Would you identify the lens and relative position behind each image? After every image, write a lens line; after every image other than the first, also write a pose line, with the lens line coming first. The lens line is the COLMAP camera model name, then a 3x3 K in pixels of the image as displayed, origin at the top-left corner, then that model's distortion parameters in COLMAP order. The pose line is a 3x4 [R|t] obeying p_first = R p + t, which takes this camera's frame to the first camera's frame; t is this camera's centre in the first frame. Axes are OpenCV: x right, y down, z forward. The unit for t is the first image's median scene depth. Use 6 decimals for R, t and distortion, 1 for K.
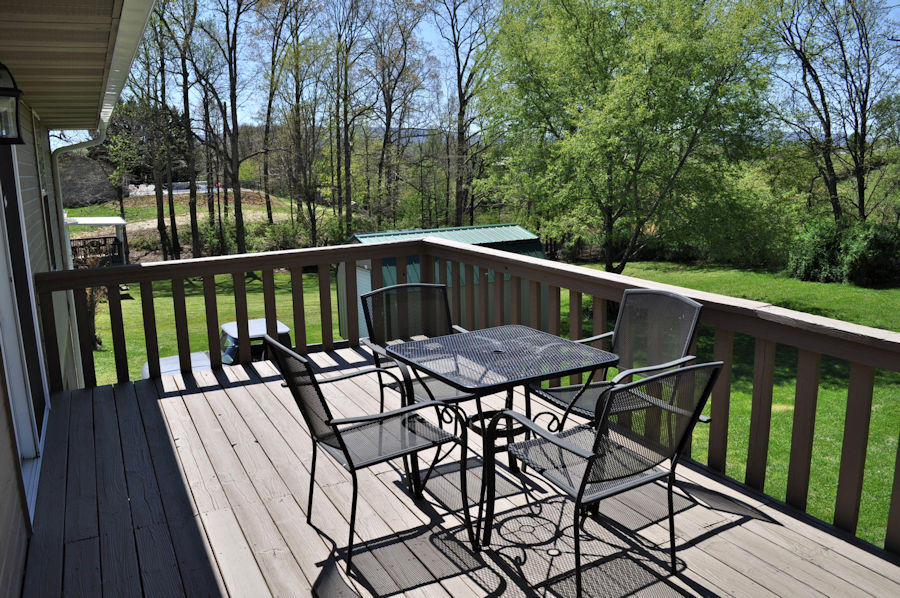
lens RADIAL K [[702.5, 0, 450.0], [0, 702.5, 299.0], [0, 0, 1]] dist [-0.081746, 0.002859]
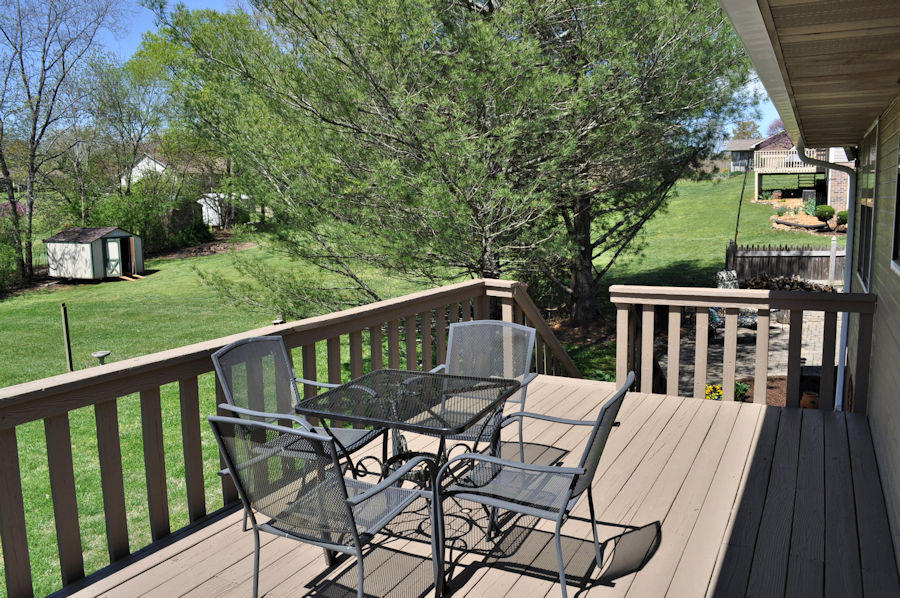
lens RADIAL K [[702.5, 0, 450.0], [0, 702.5, 299.0], [0, 0, 1]] dist [-0.081746, 0.002859]
pose [[-0.567180, -0.080835, 0.819617, -0.541942], [0.182480, 0.958103, 0.220770, -0.186419], [-0.803124, 0.274780, -0.528666, 1.019719]]
